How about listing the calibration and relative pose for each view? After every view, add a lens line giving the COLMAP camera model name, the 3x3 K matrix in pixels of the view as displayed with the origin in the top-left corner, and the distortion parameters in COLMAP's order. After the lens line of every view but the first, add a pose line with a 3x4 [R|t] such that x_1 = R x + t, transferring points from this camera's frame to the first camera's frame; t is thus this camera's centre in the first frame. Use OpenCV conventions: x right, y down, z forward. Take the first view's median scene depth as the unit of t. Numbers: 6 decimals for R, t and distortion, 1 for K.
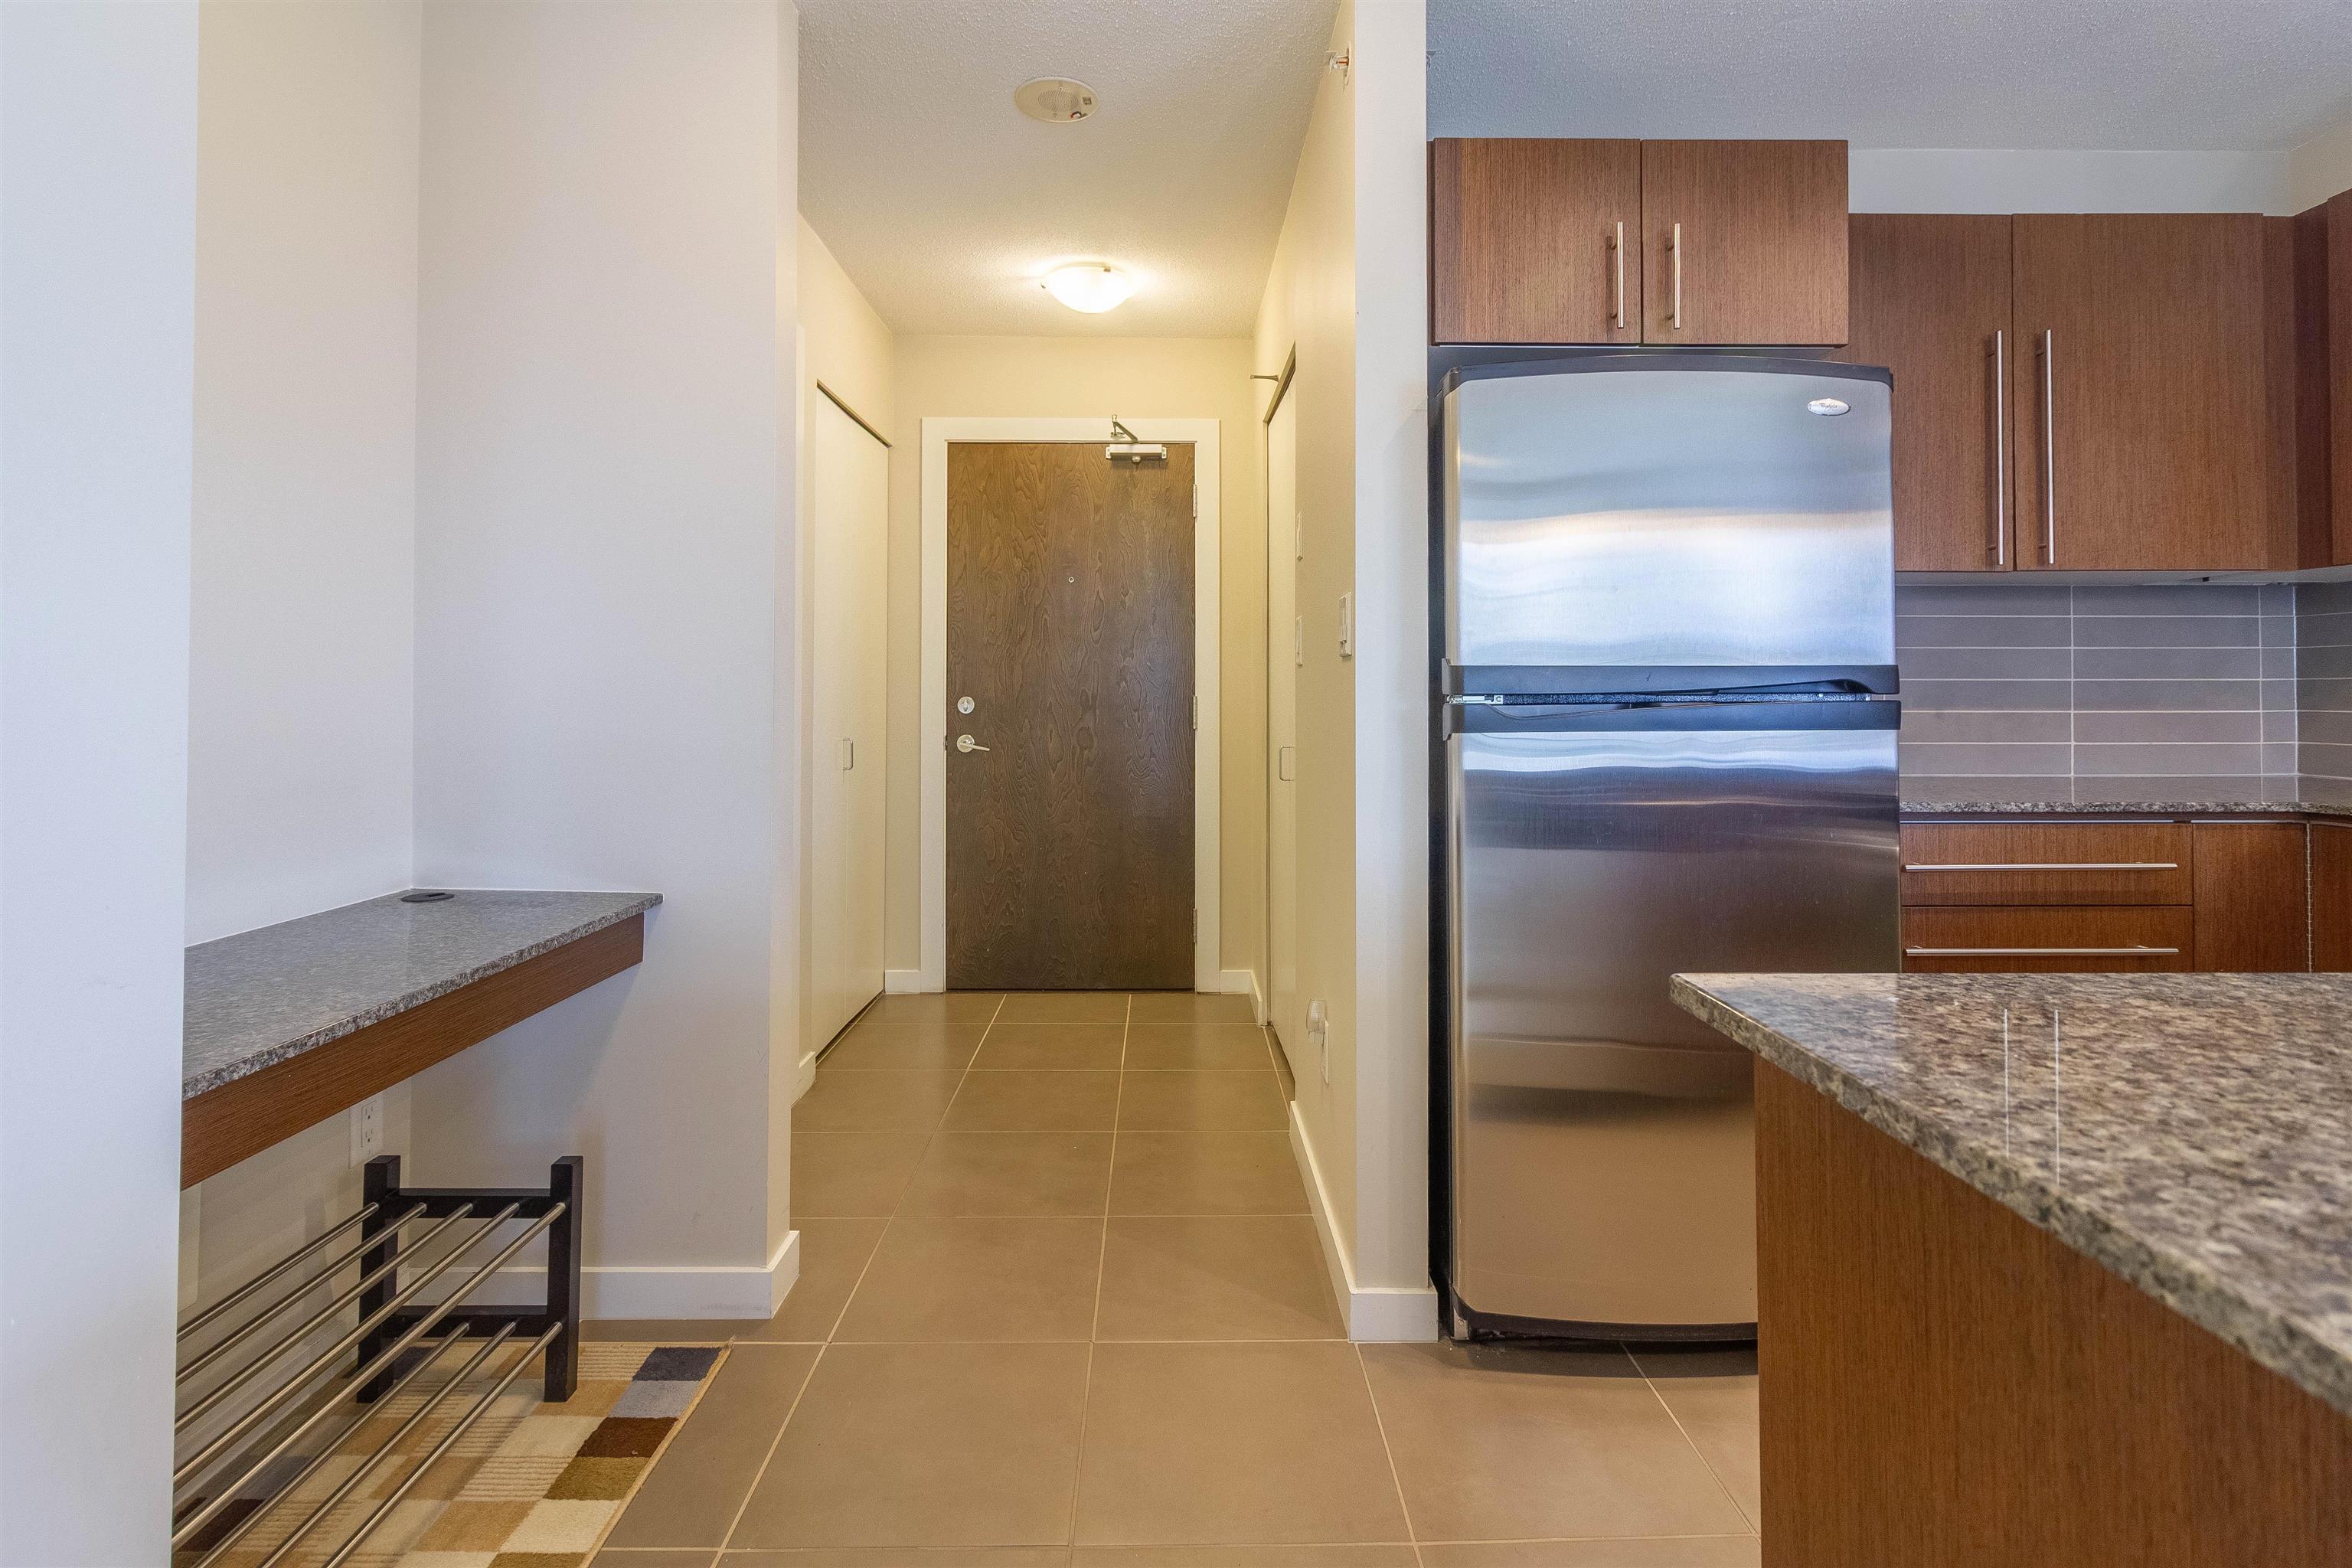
lens RADIAL K [[1131.5, 0, 1173.6], [0, 1131.5, 668.2], [0, 0, 1]] dist [-0.000166, -0.000162]
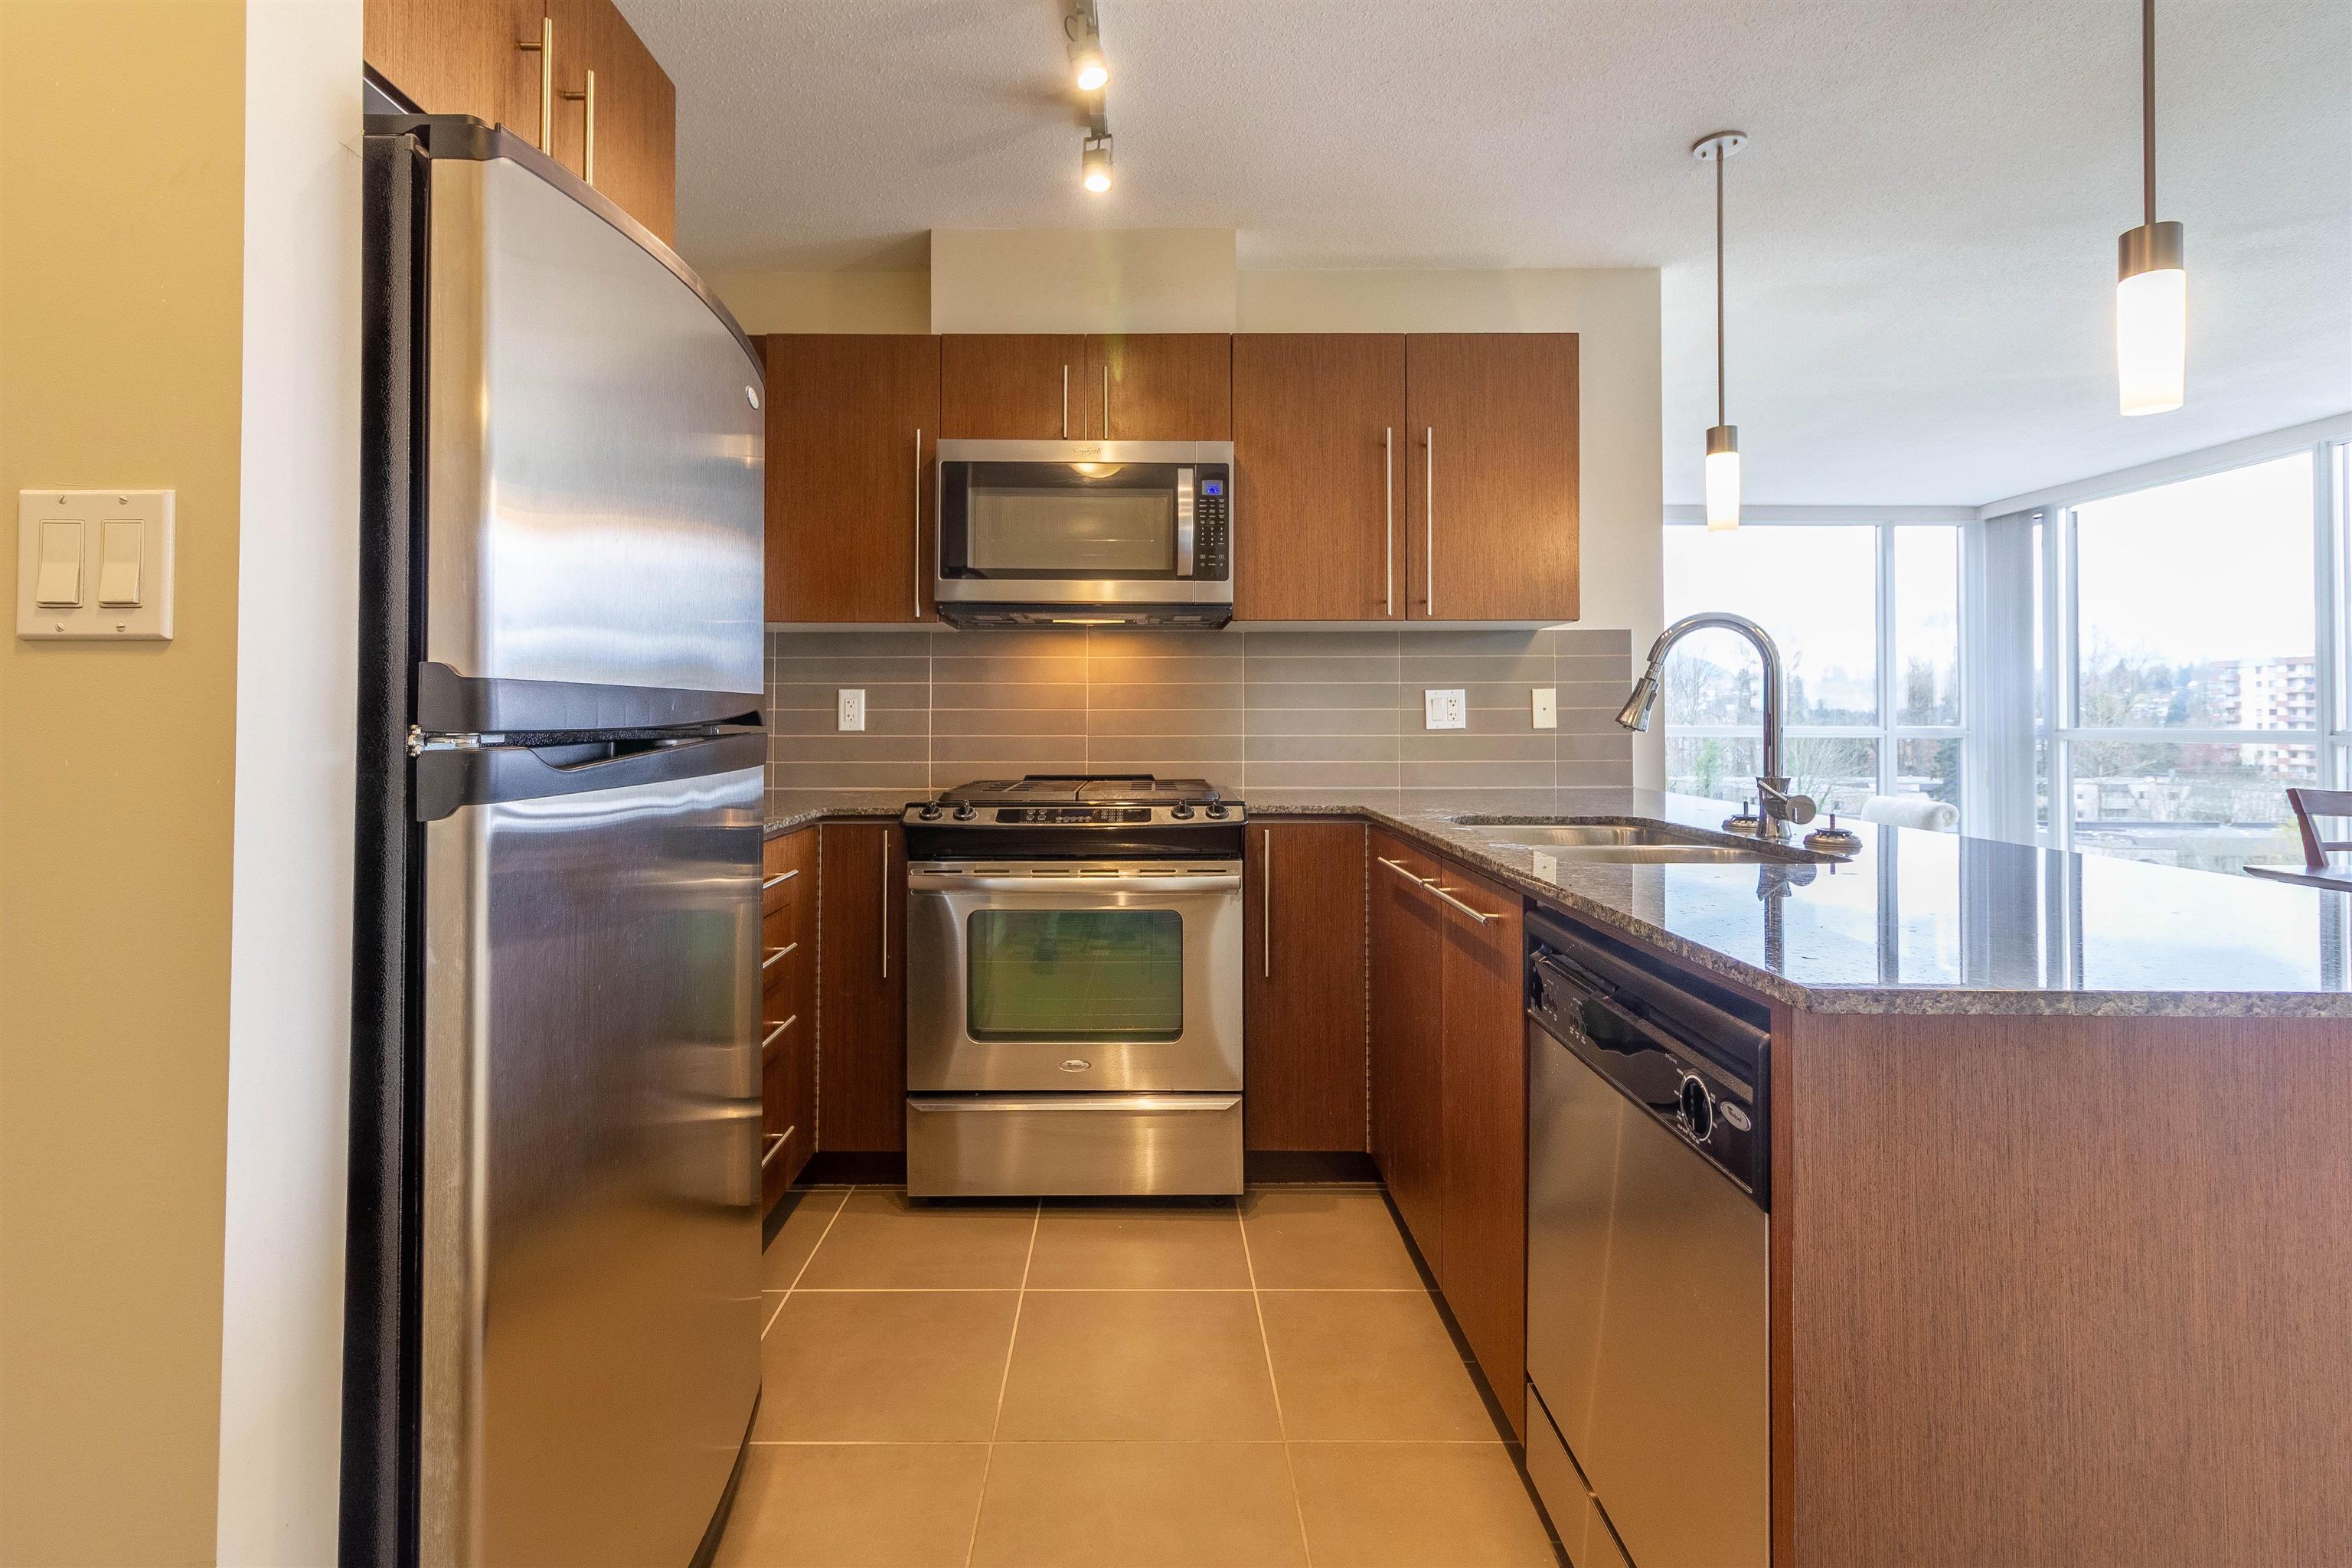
lens RADIAL K [[1083.1, 0, 1140.2], [0, 1083.1, 704.5], [0, 0, 1]] dist [0.000579, 0.000243]
pose [[0.011180, 0.017266, 0.999788, -0.953944], [-0.023859, 0.999571, -0.016996, 0.038381], [-0.999653, -0.023664, 0.011587, 2.498250]]
